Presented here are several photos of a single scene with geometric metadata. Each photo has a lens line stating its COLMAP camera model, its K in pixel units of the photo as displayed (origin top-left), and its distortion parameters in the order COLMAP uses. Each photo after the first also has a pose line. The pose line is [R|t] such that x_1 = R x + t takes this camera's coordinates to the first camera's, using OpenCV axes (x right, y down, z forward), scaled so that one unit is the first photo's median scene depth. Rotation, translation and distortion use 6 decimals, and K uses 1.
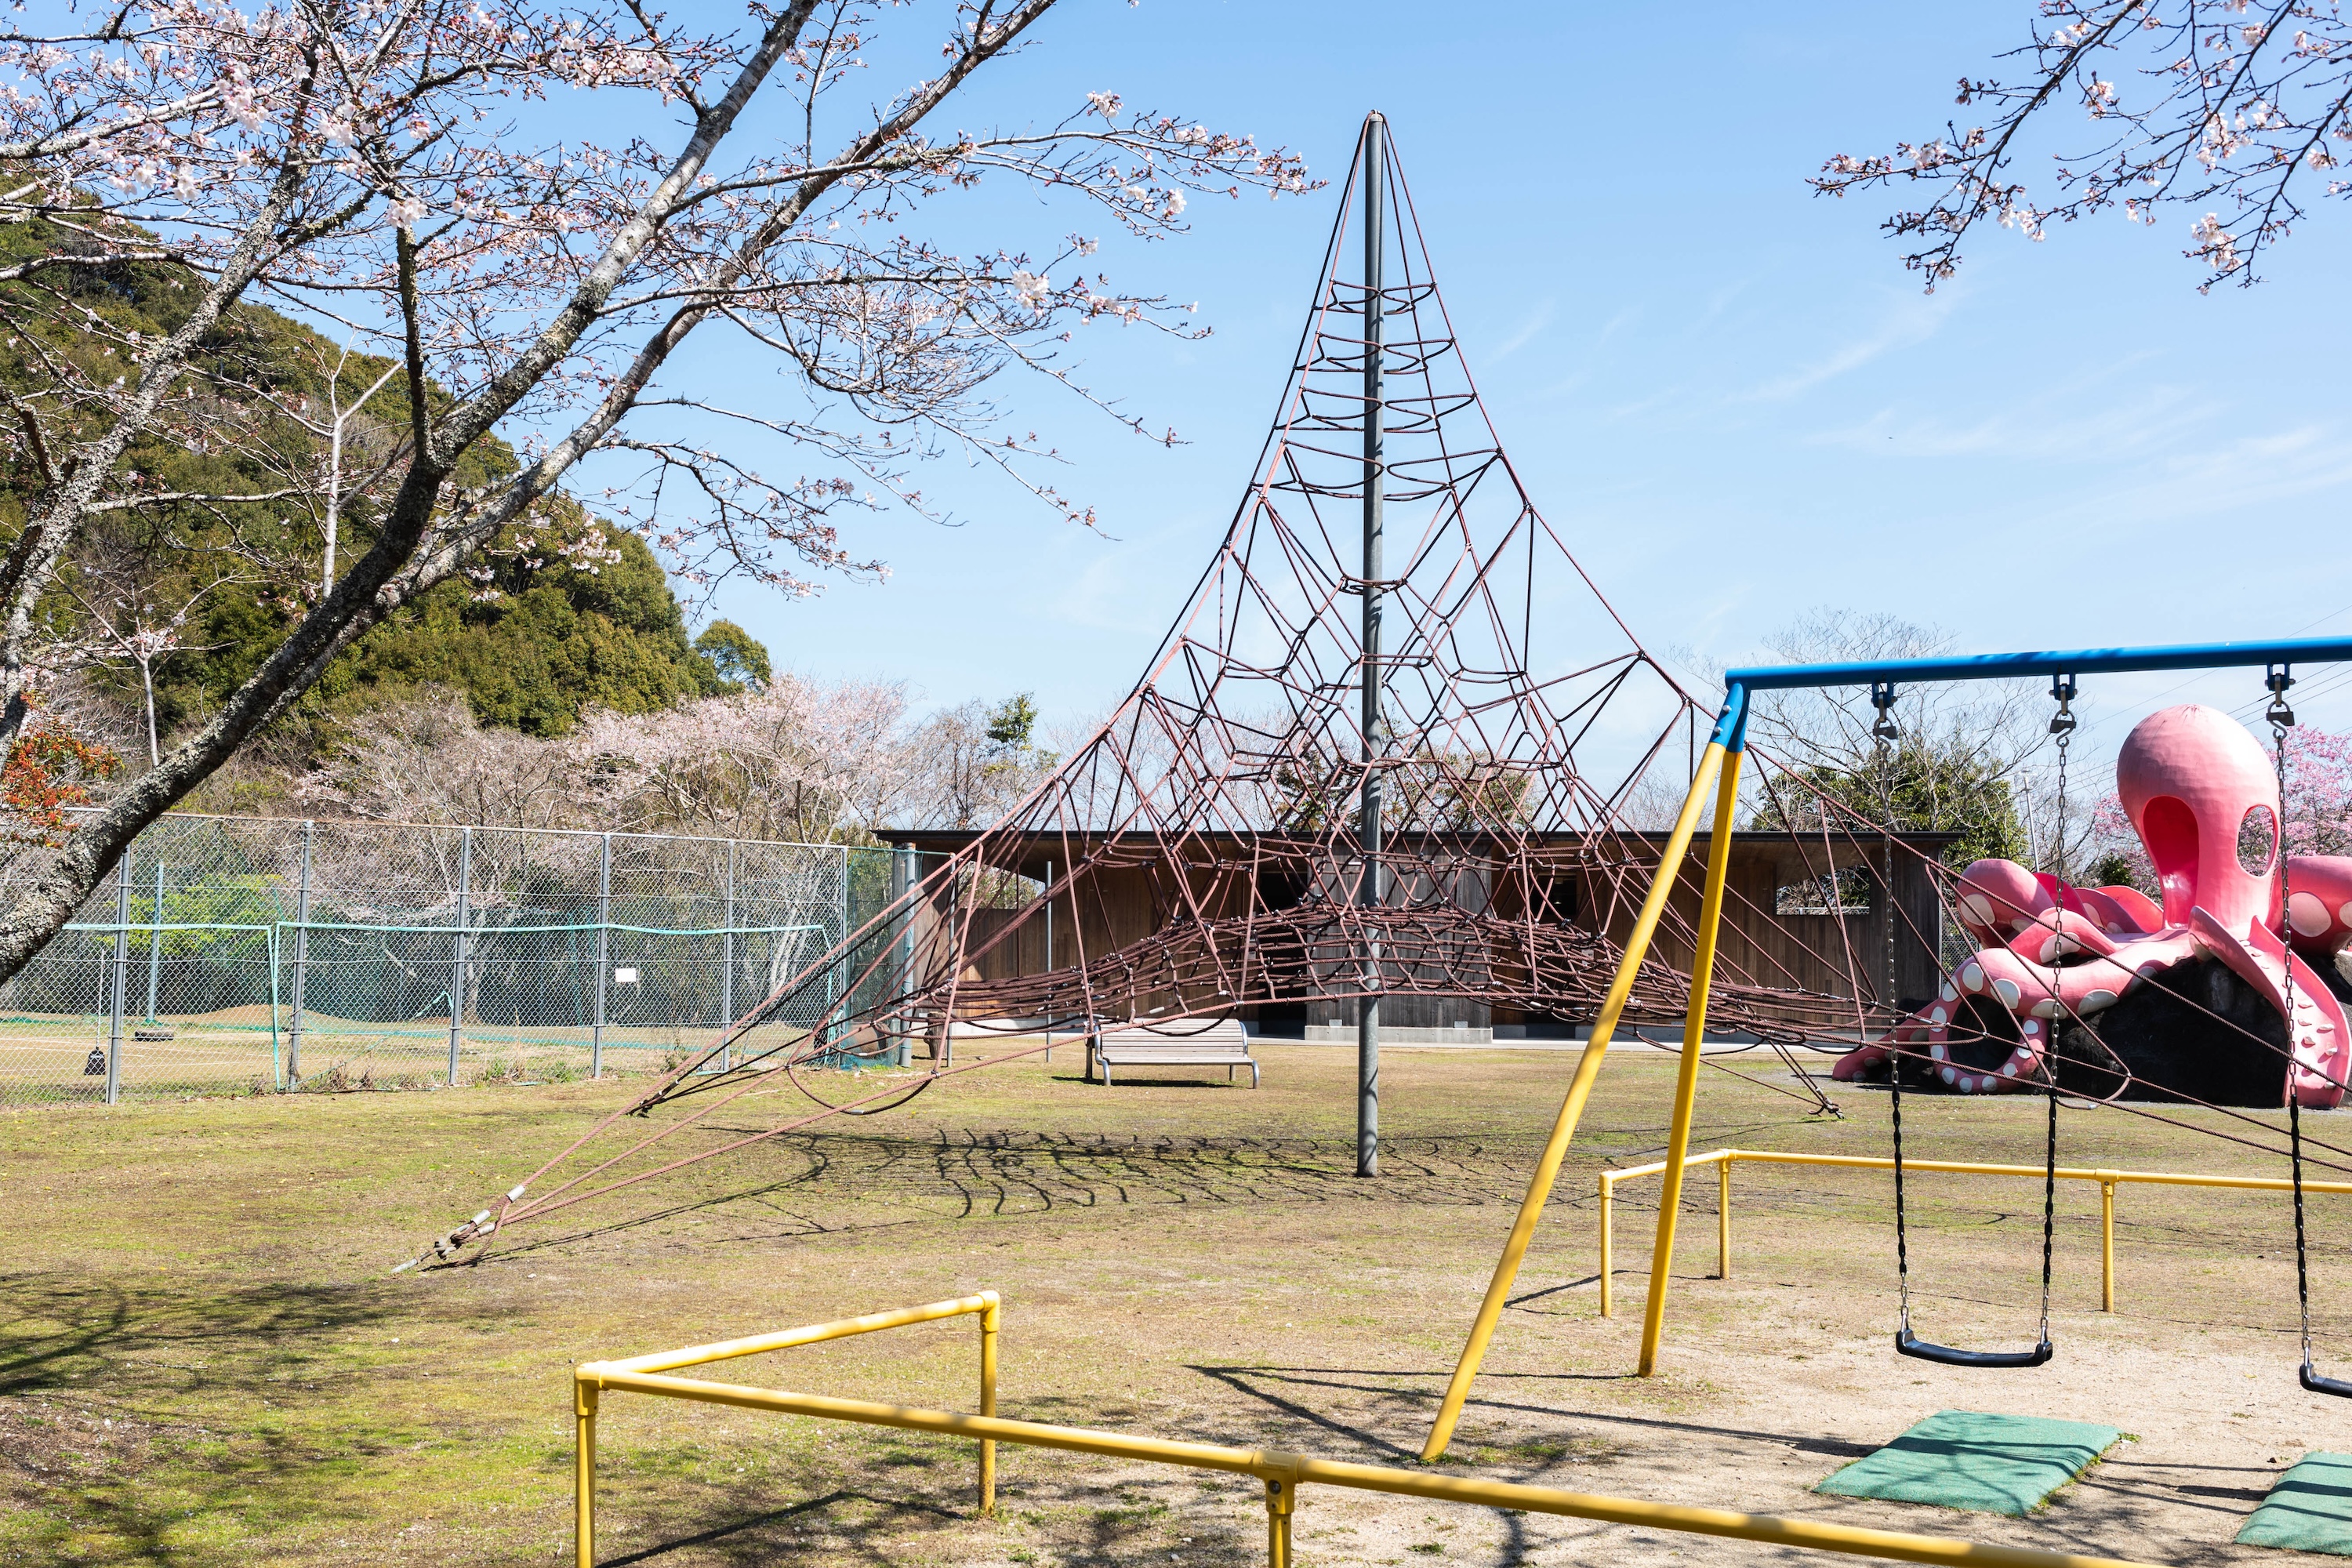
lens RADIAL K [[2331.8, 0, 1176.0], [0, 2331.8, 784.0], [0, 0, 1]] dist [0.005155, 0.001985]
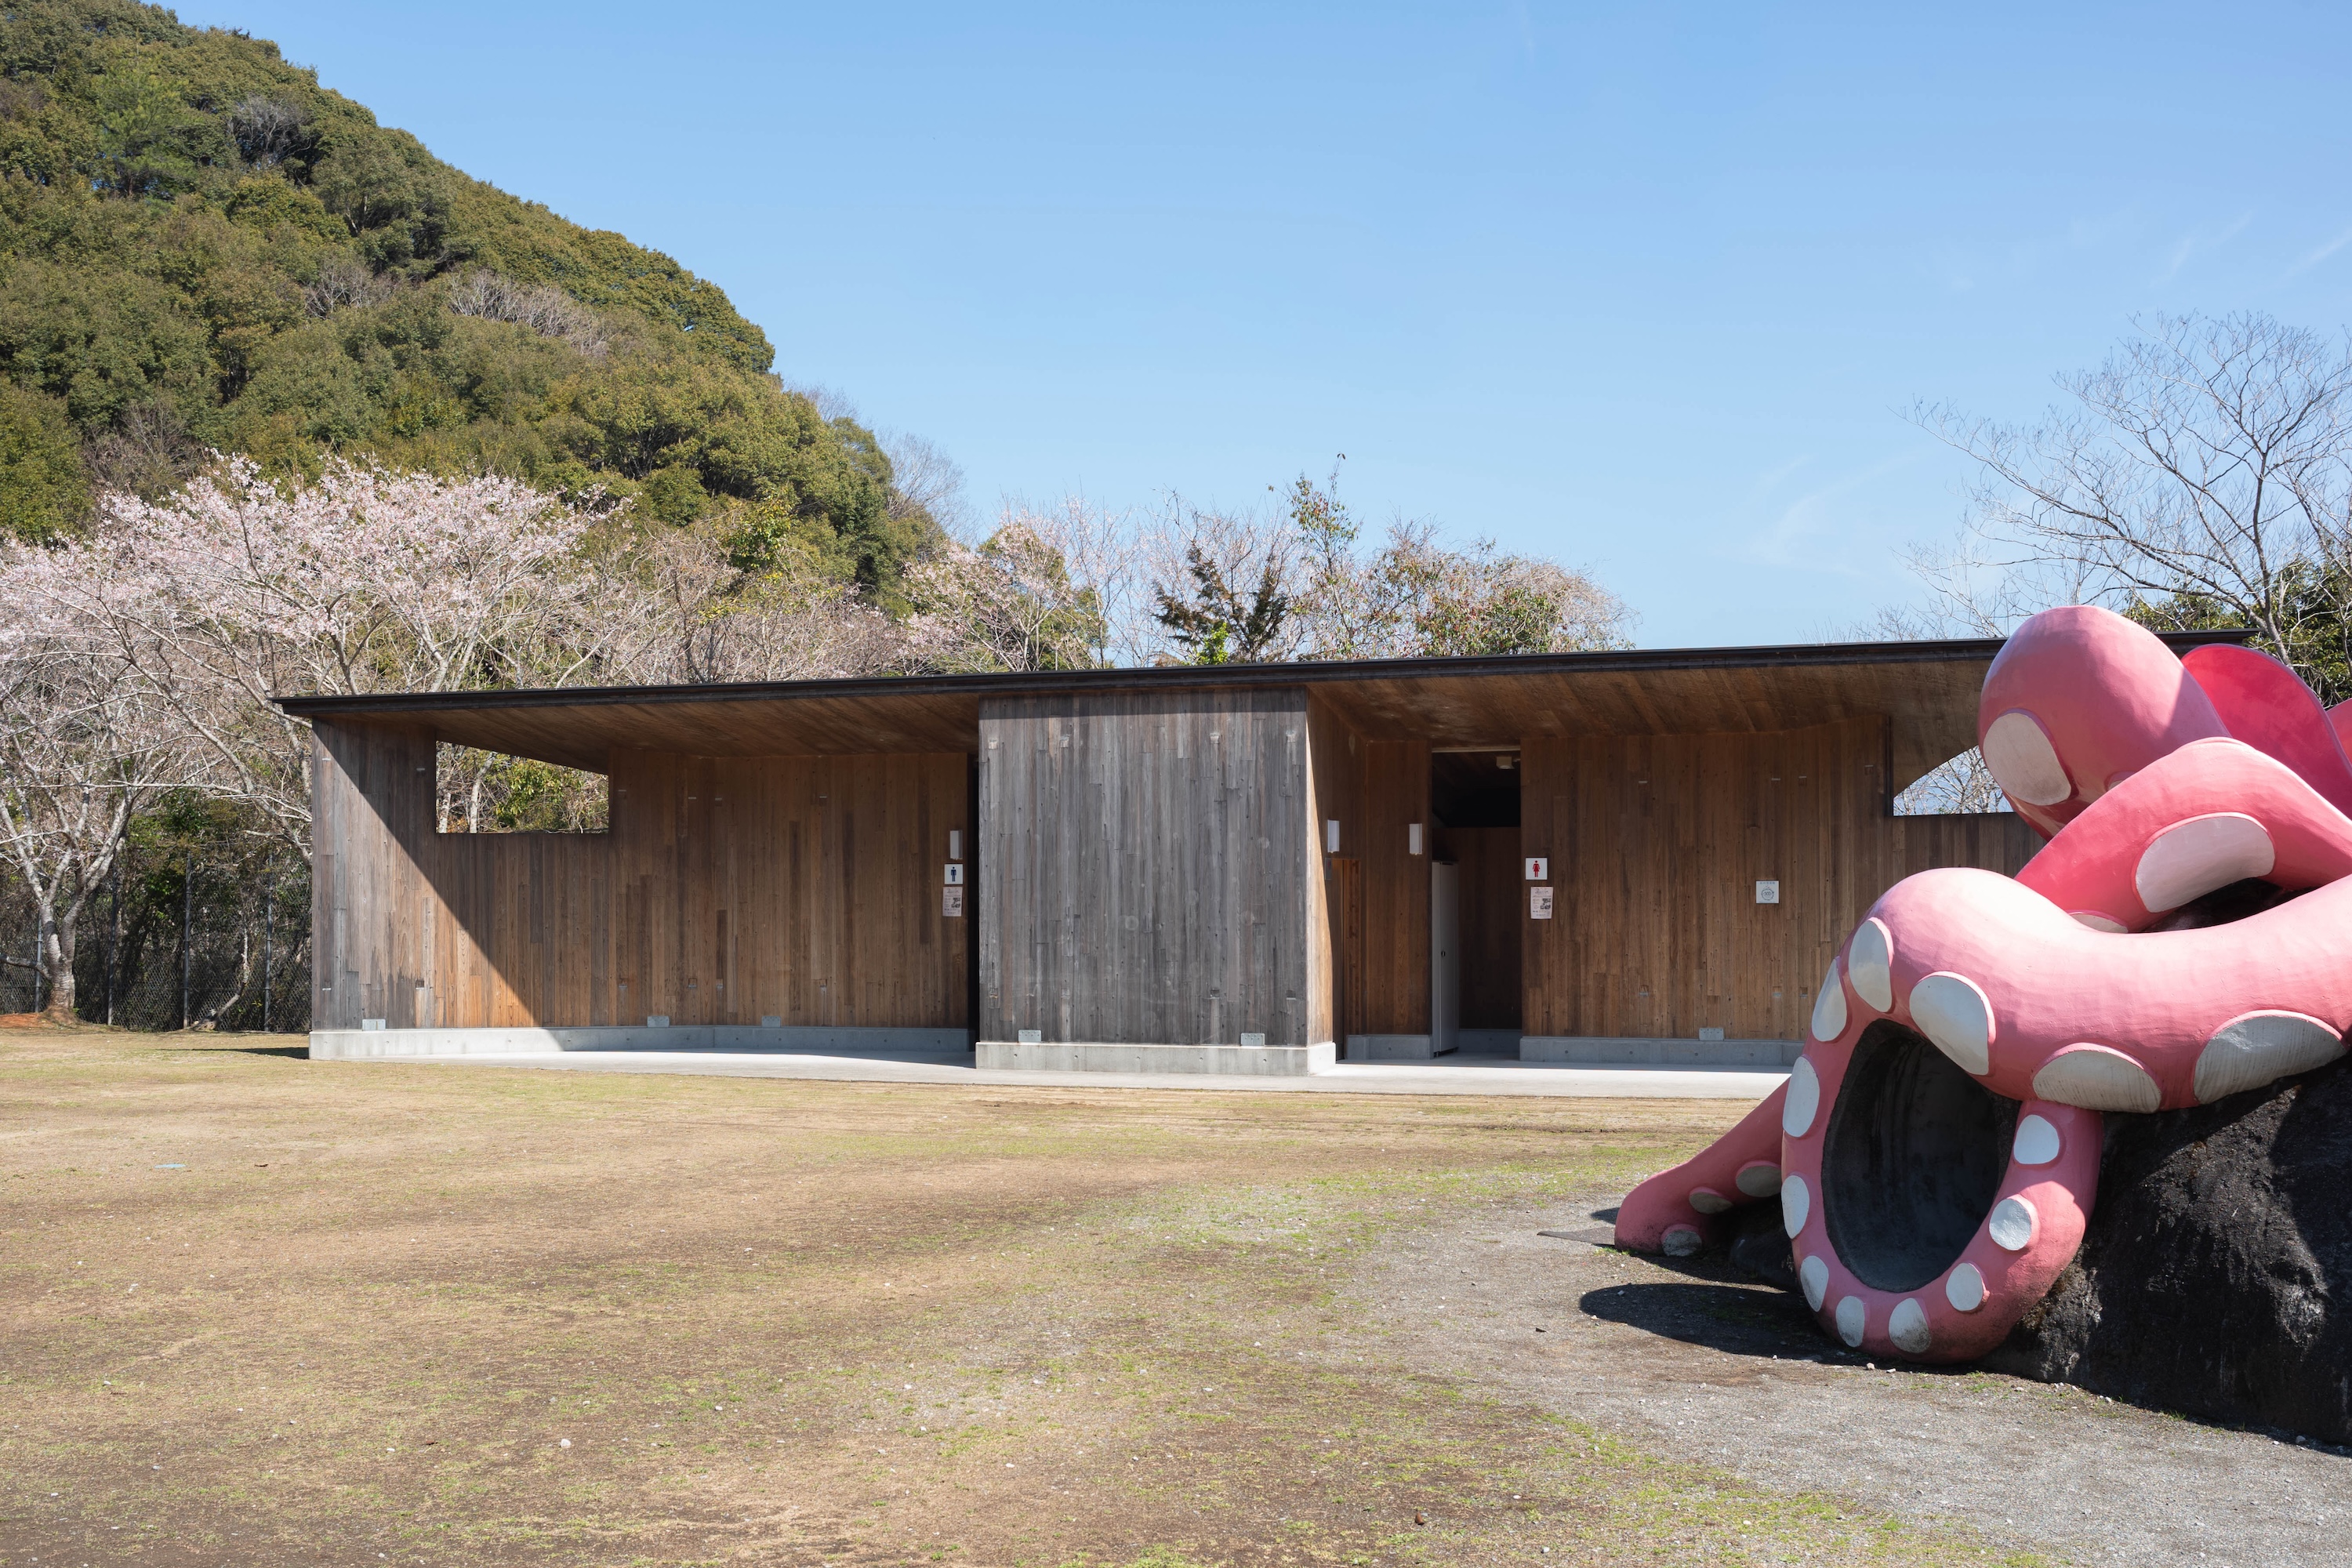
lens RADIAL K [[2490.4, 0, 1176.0], [0, 2490.4, 784.0], [0, 0, 1]] dist [0.002952, 0.028359]
pose [[0.977012, -0.024925, -0.211722, 0.317186], [0.030208, 0.999307, 0.021755, 0.048757], [0.211033, -0.027651, 0.977088, 0.655063]]
